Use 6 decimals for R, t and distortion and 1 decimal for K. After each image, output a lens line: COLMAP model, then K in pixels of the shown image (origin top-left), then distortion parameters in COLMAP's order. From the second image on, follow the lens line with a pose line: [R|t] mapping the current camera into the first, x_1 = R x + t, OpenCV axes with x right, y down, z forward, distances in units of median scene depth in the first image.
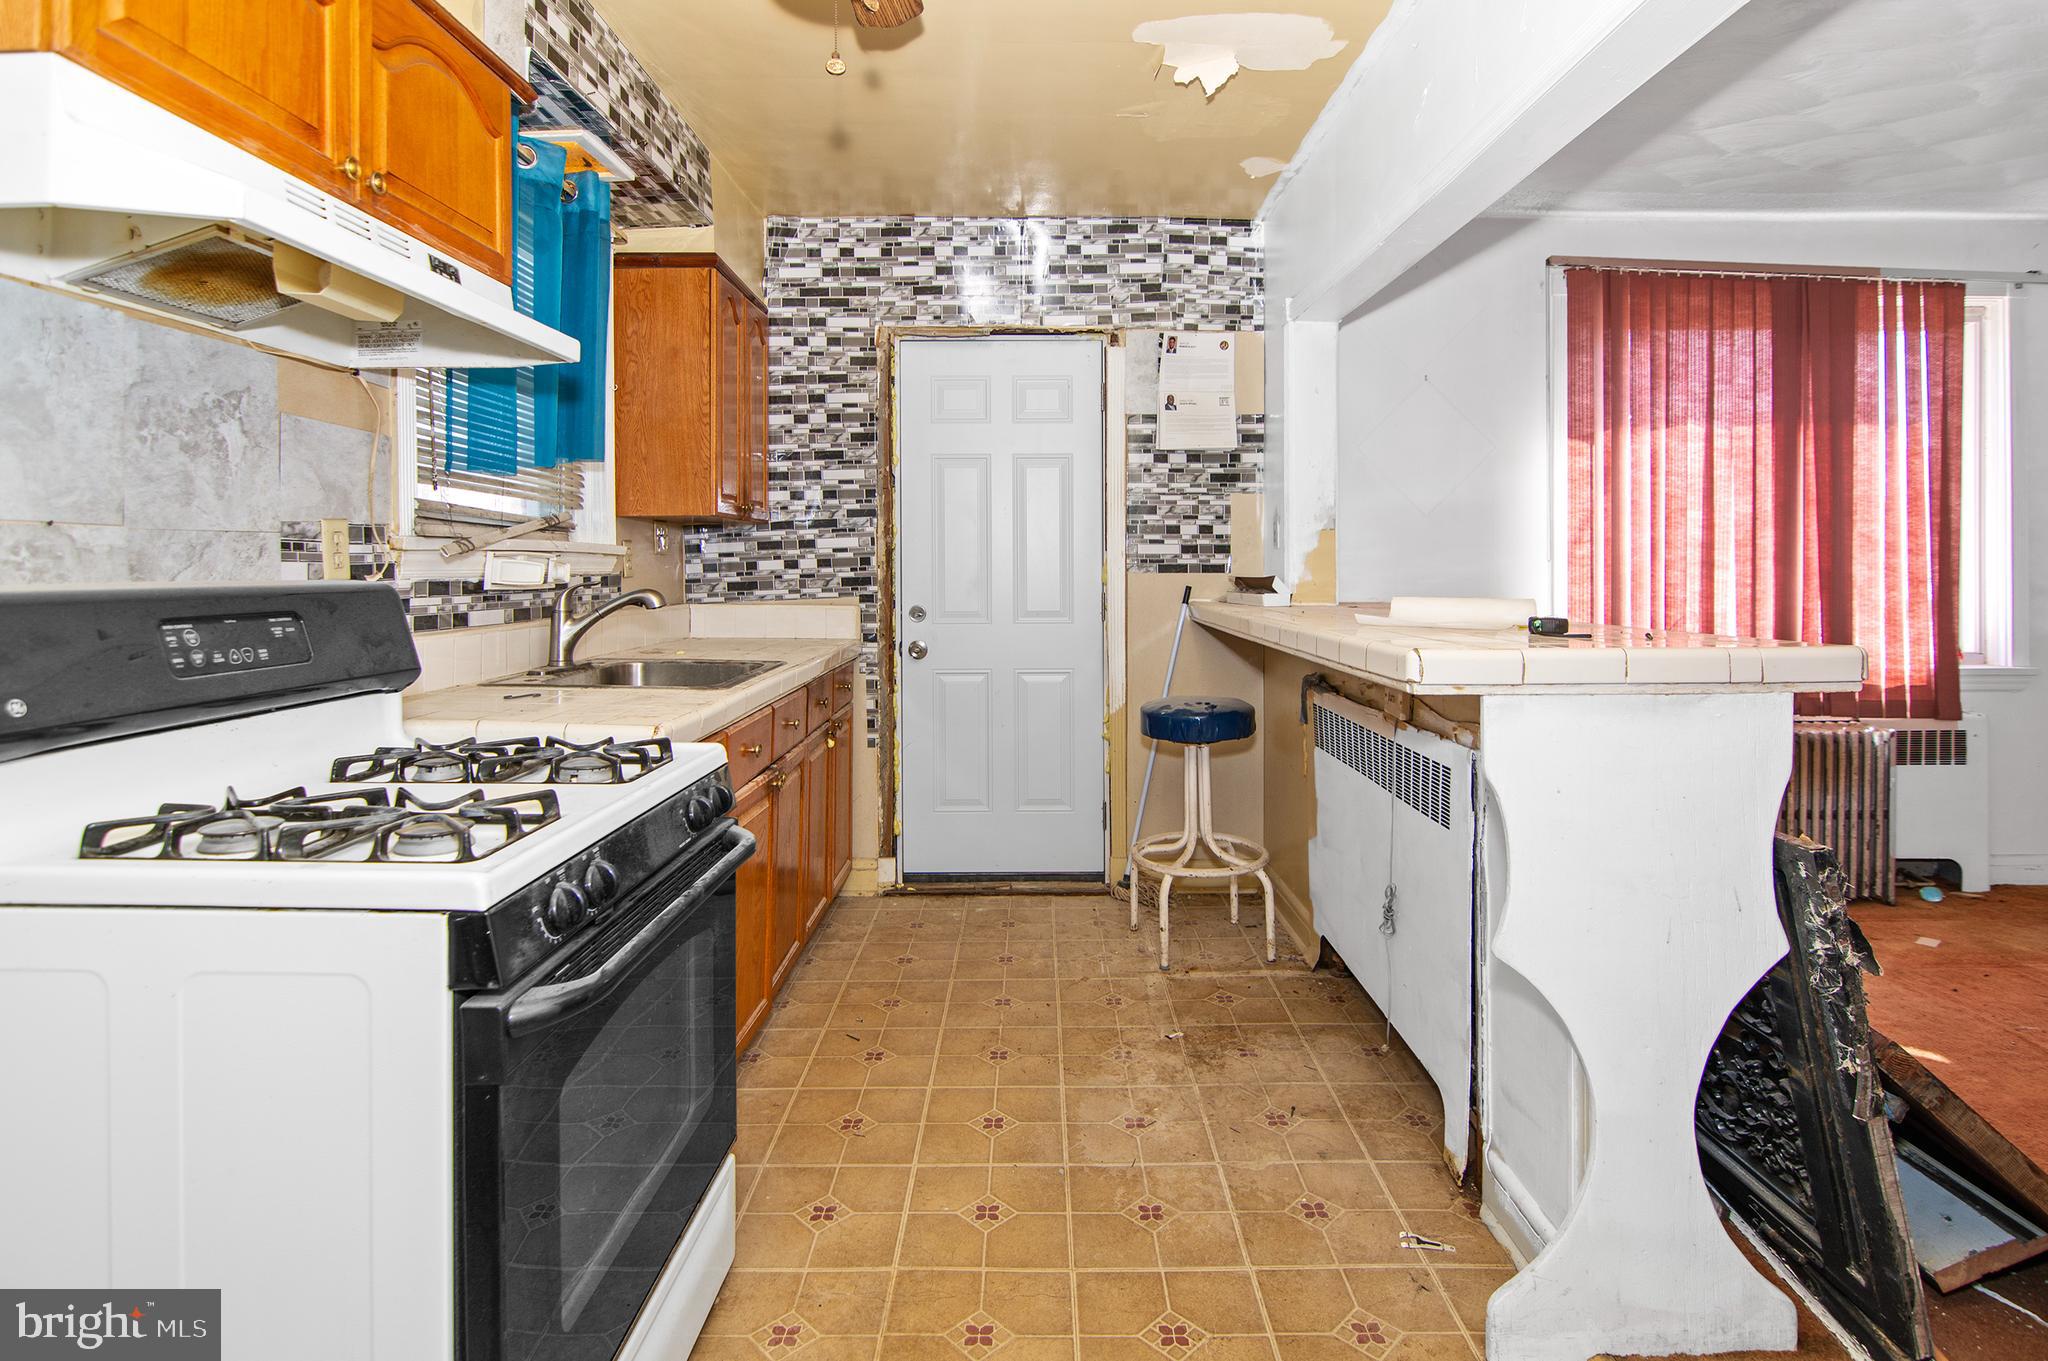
lens RADIAL K [[1049.6, 0, 1094.7], [0, 1049.6, 566.2], [0, 0, 1]] dist [-0.001349, -0.001234]
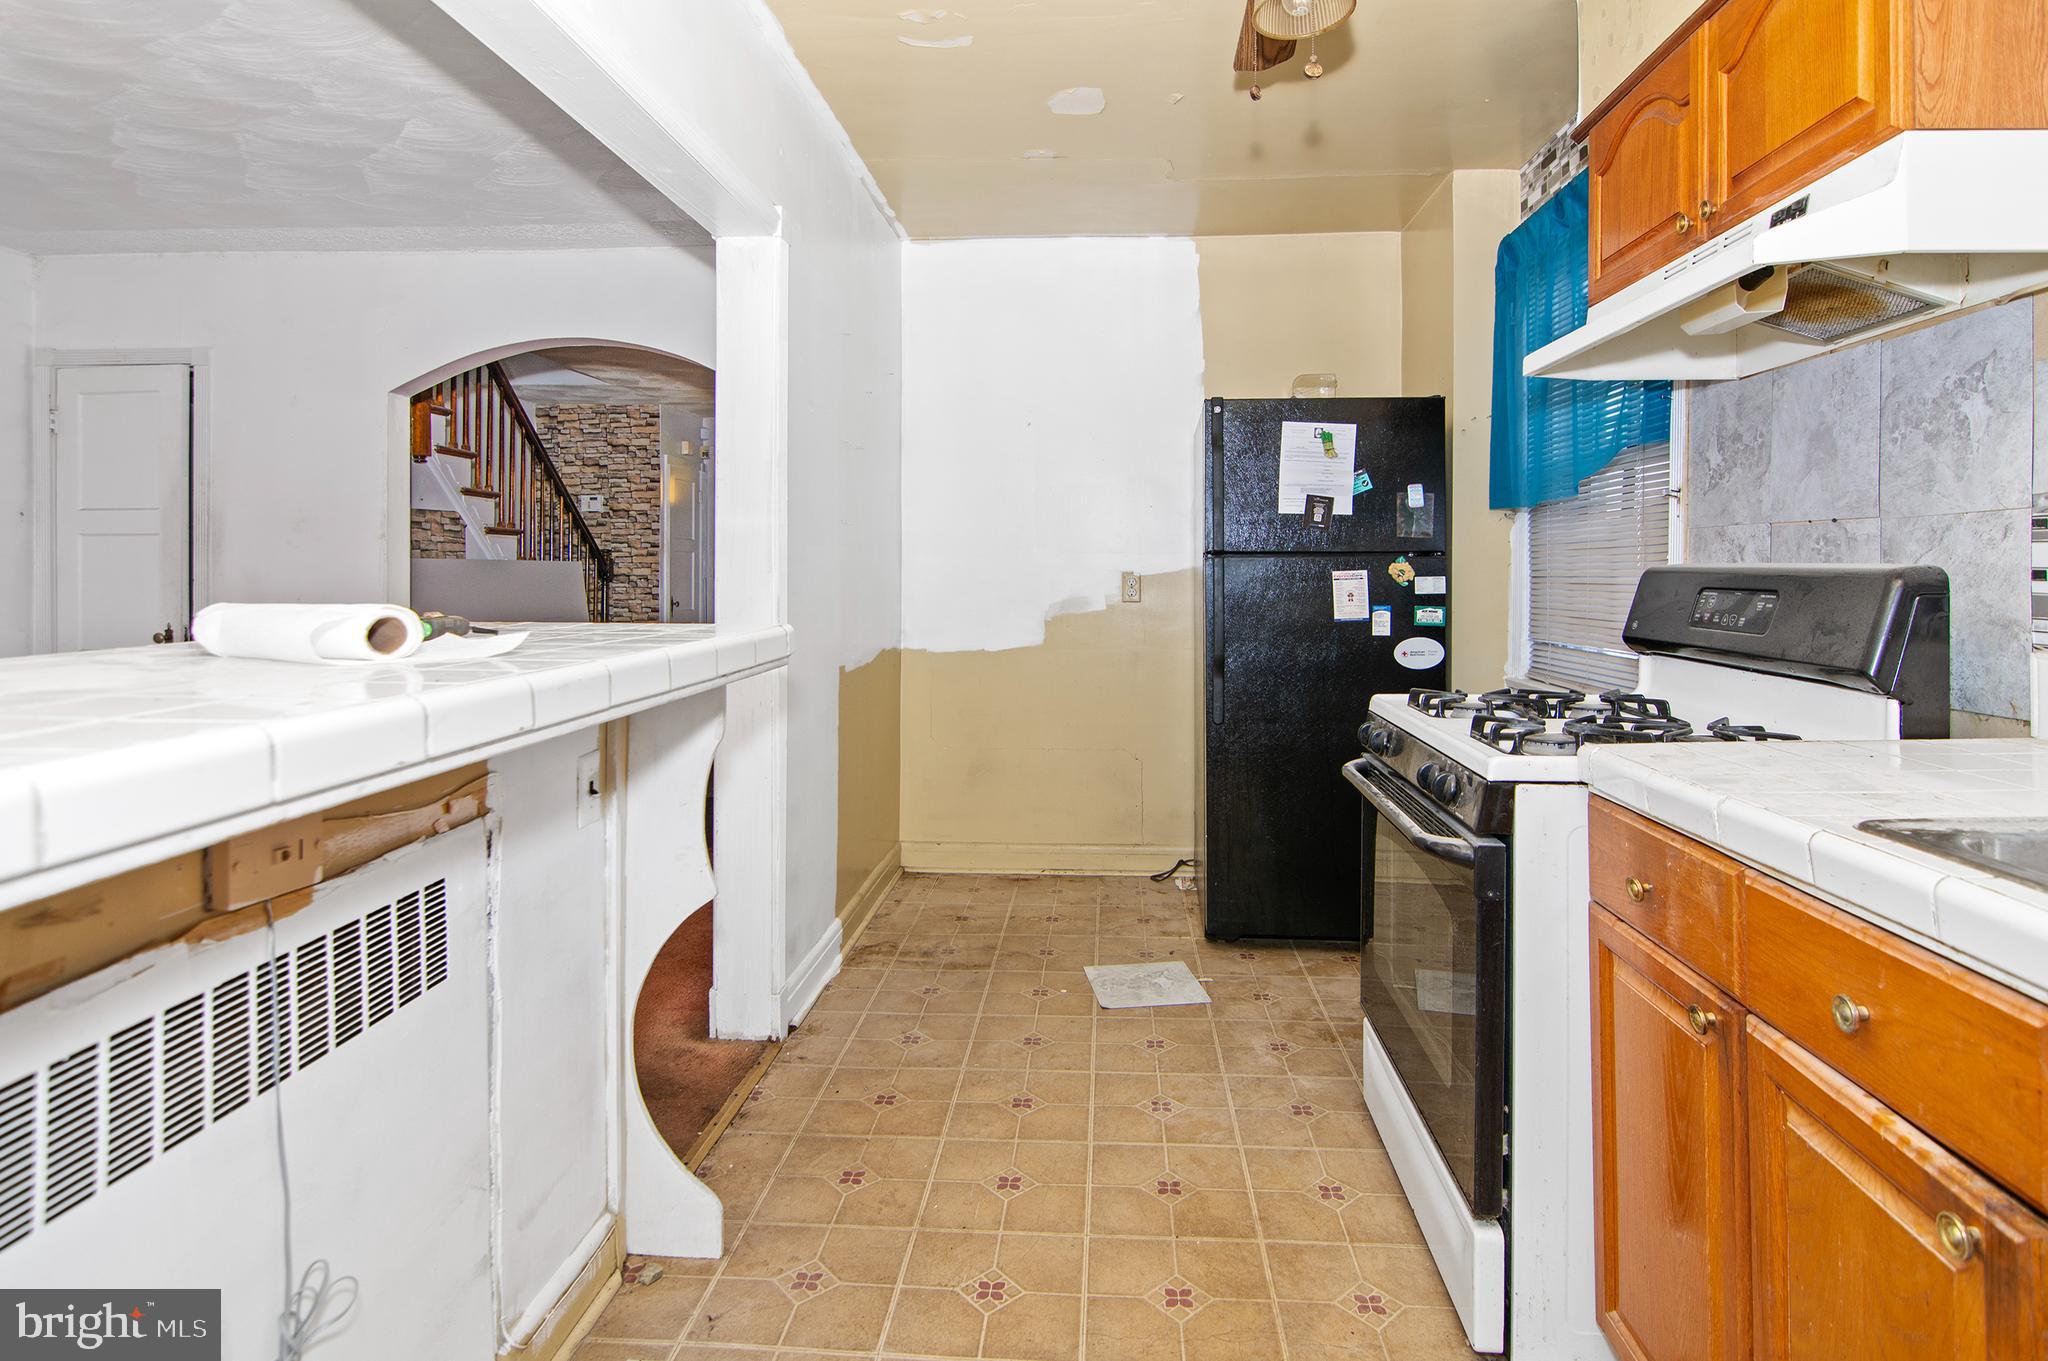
lens RADIAL K [[1020.9, 0, 1030.0], [0, 1020.9, 599.1], [0, 0, 1]] dist [-0.004534, -0.004002]
pose [[-0.996899, -0.000083, 0.078694, -0.020256], [0.002463, 0.999476, 0.032259, 0.005888], [-0.078655, 0.032353, -0.996377, 0.866209]]
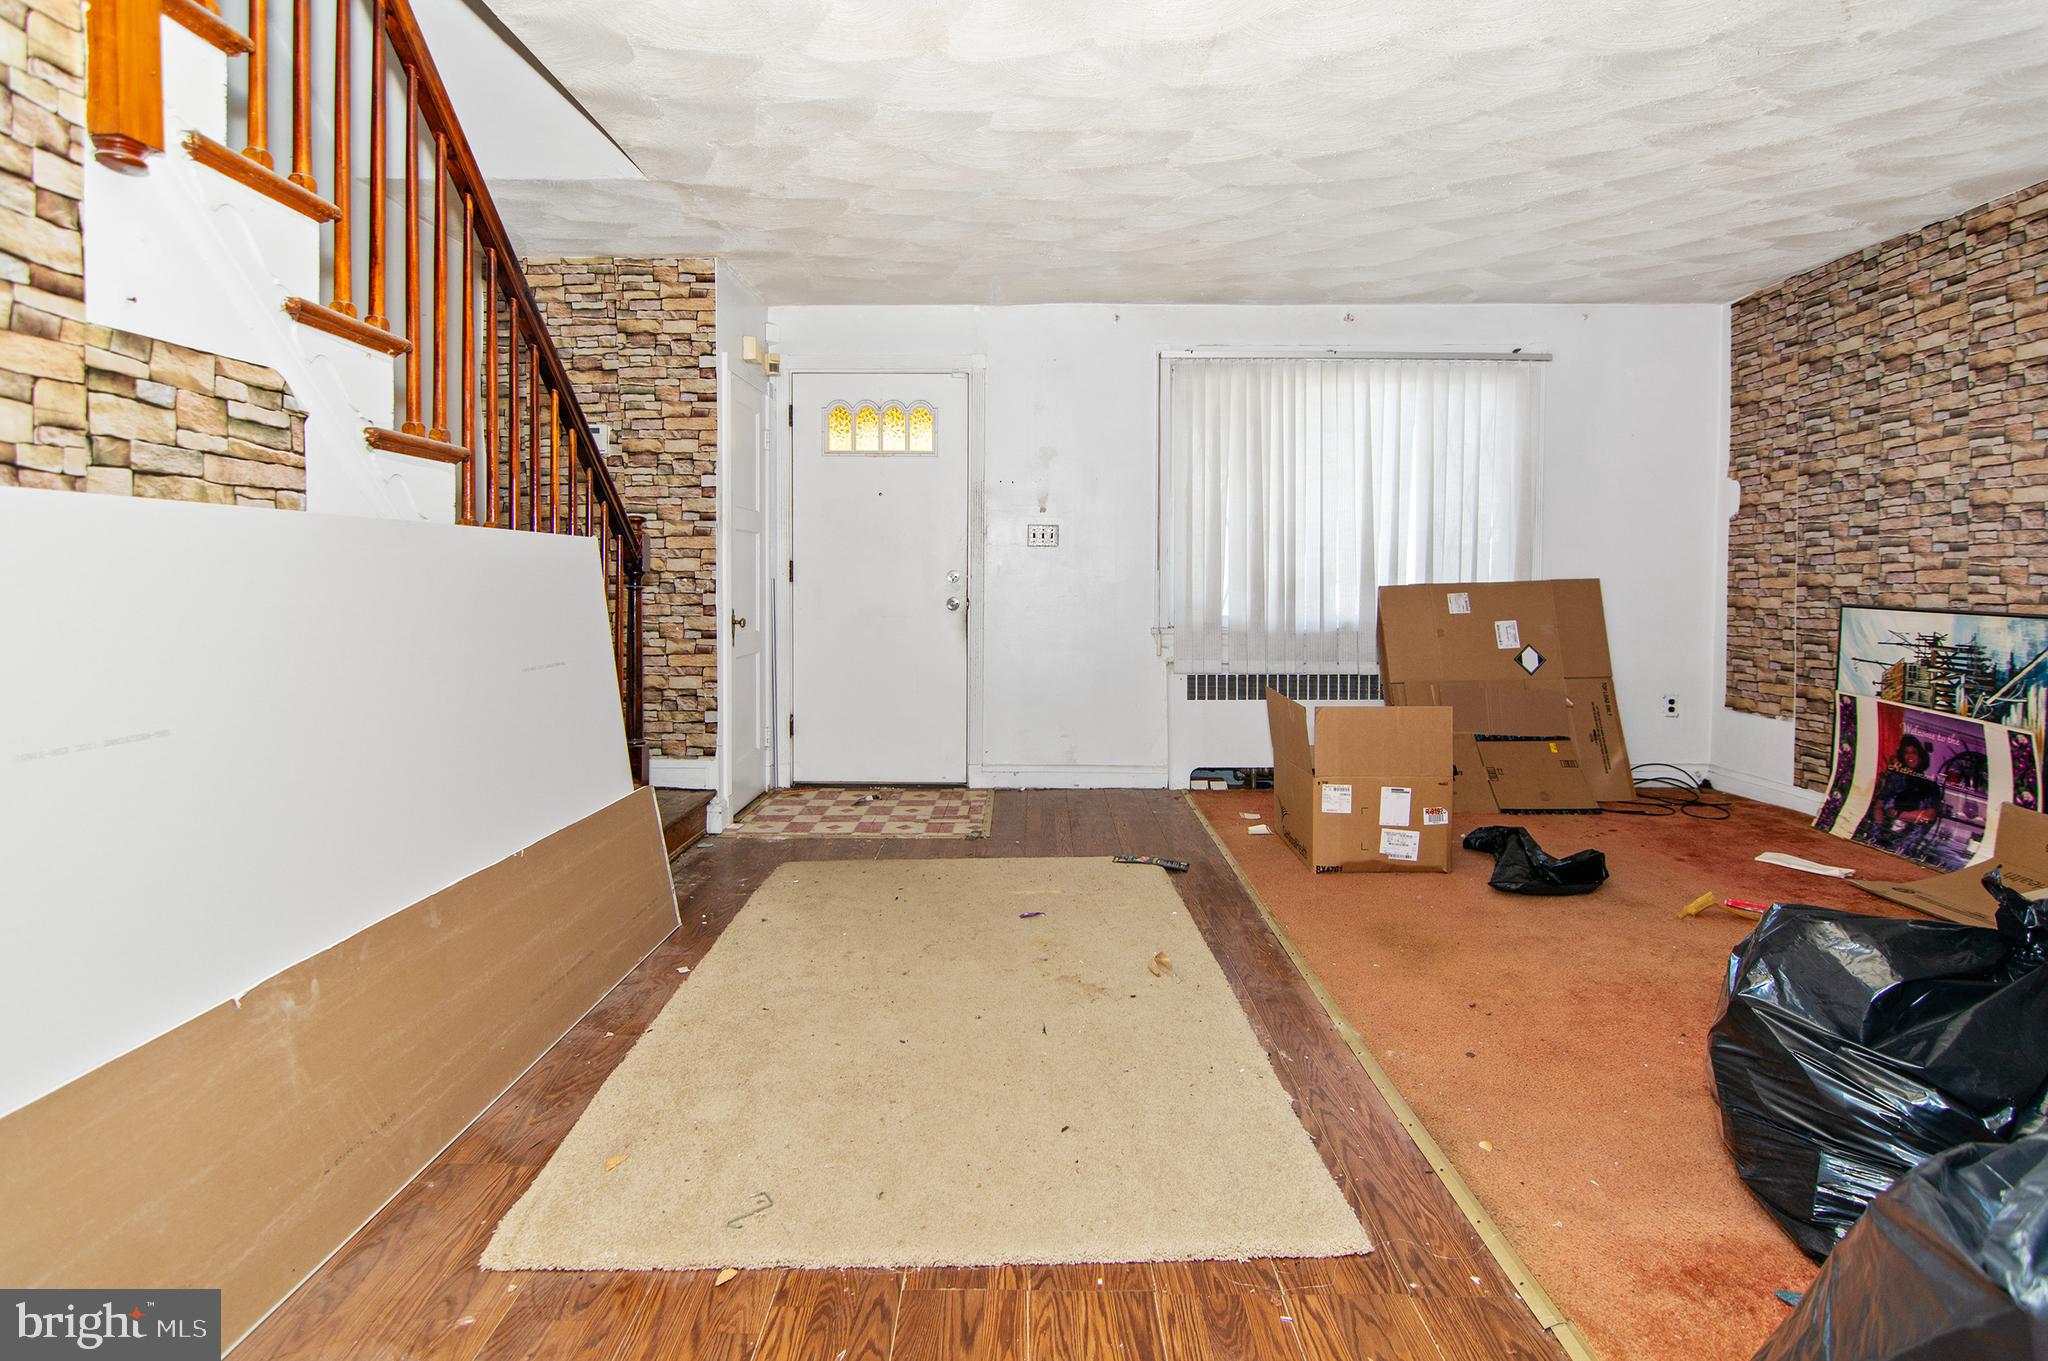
lens RADIAL K [[1020.9, 0, 1023.0], [0, 1020.9, 613.6], [0, 0, 1]] dist [-0.004534, -0.004002]
pose [[-0.999673, 0.001679, 0.025532, 0.546714], [0.002758, 0.999102, 0.042277, 0.023142], [-0.025438, 0.042334, -0.998780, -0.052585]]
